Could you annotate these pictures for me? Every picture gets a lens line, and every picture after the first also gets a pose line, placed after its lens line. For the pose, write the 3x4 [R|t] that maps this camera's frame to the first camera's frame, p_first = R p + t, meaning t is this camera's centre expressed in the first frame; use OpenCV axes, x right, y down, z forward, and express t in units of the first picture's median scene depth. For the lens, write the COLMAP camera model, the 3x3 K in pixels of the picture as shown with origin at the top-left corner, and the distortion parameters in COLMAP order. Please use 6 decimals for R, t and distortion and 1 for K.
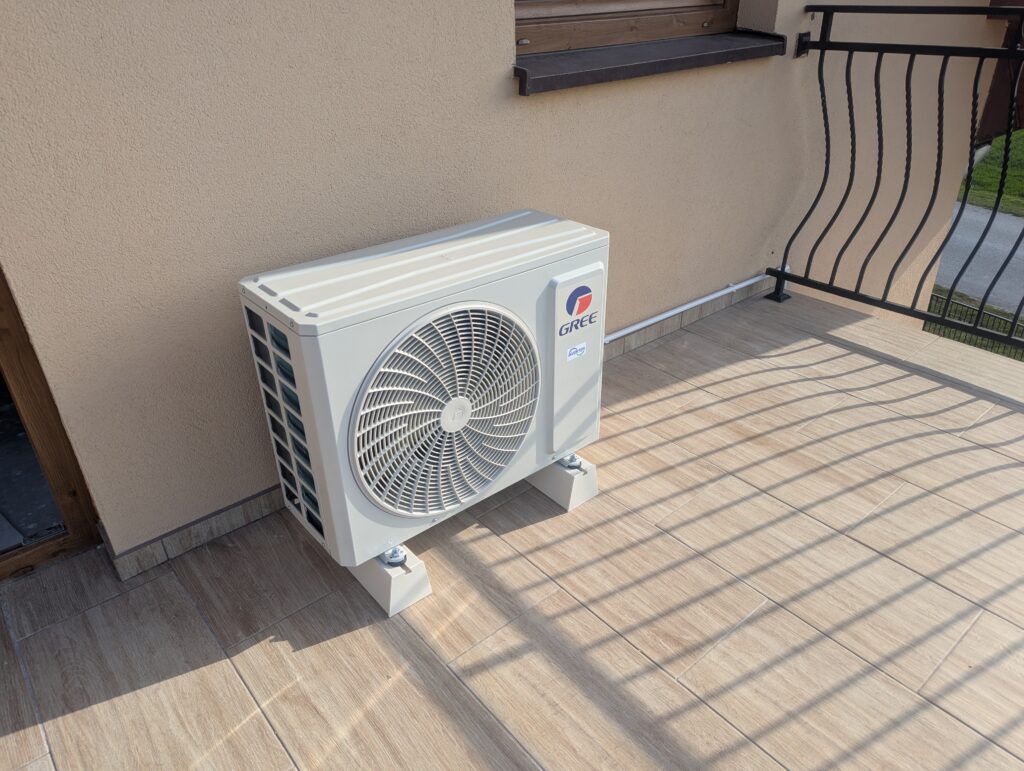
lens RADIAL K [[719.6, 0, 513.1], [0, 719.6, 386.0], [0, 0, 1]] dist [0.002545, 0.000471]
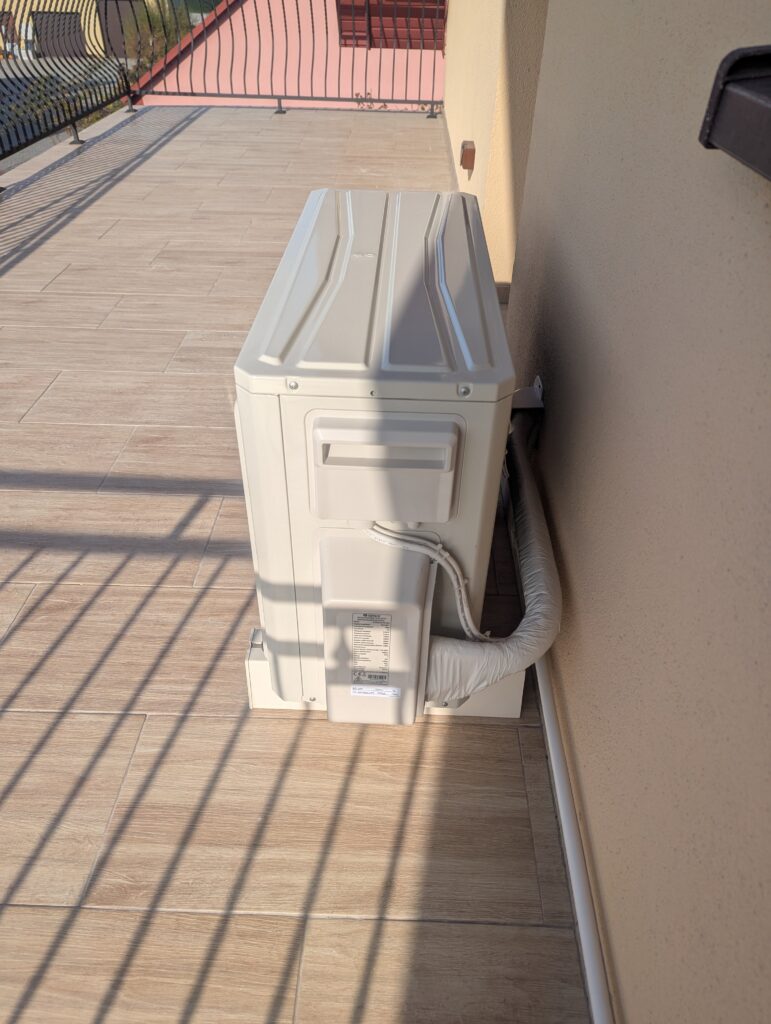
lens RADIAL K [[719.6, 0, 385.5], [0, 719.6, 512.3], [0, 0, 1]] dist [0.002545, 0.000471]
pose [[-0.668144, 0.460723, -0.584224, 0.382371], [-0.374584, 0.470150, 0.799153, -0.576055], [0.642861, 0.752790, -0.141548, 1.179946]]
